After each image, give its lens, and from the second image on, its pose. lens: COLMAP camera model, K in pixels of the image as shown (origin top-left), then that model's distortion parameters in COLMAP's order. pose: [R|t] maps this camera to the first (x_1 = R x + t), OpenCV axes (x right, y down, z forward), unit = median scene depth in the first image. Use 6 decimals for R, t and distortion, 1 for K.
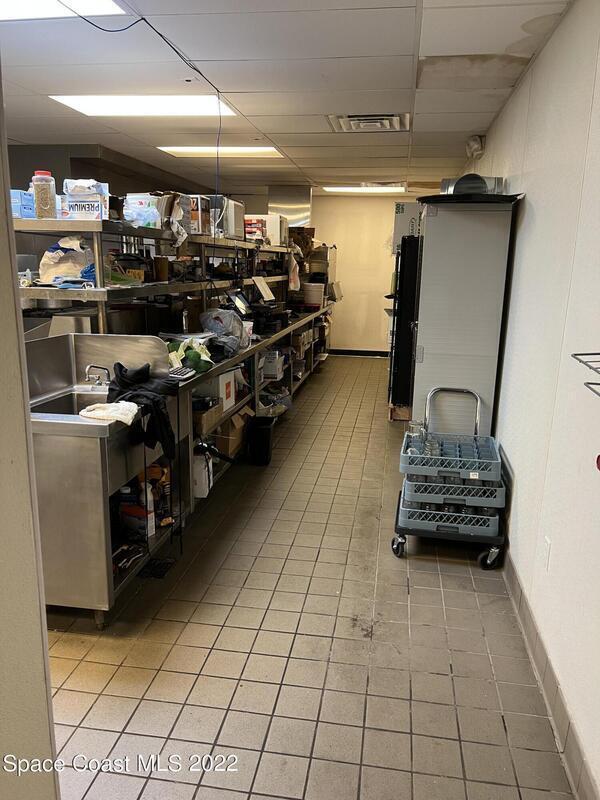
lens RADIAL K [[611.3, 0, 297.1], [0, 611.3, 399.4], [0, 0, 1]] dist [0.061080, -0.074018]
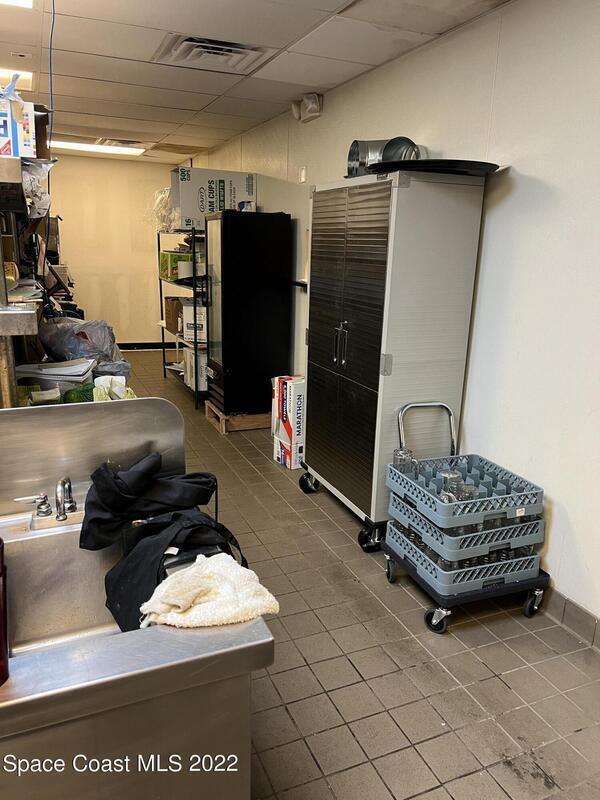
lens RADIAL K [[611.3, 0, 302.7], [0, 611.3, 402.1], [0, 0, 1]] dist [0.061080, -0.074018]
pose [[0.839753, -0.131251, 0.526867, -0.358095], [0.107906, 0.991330, 0.074970, -0.110845], [-0.532139, -0.006104, 0.846635, 0.447905]]
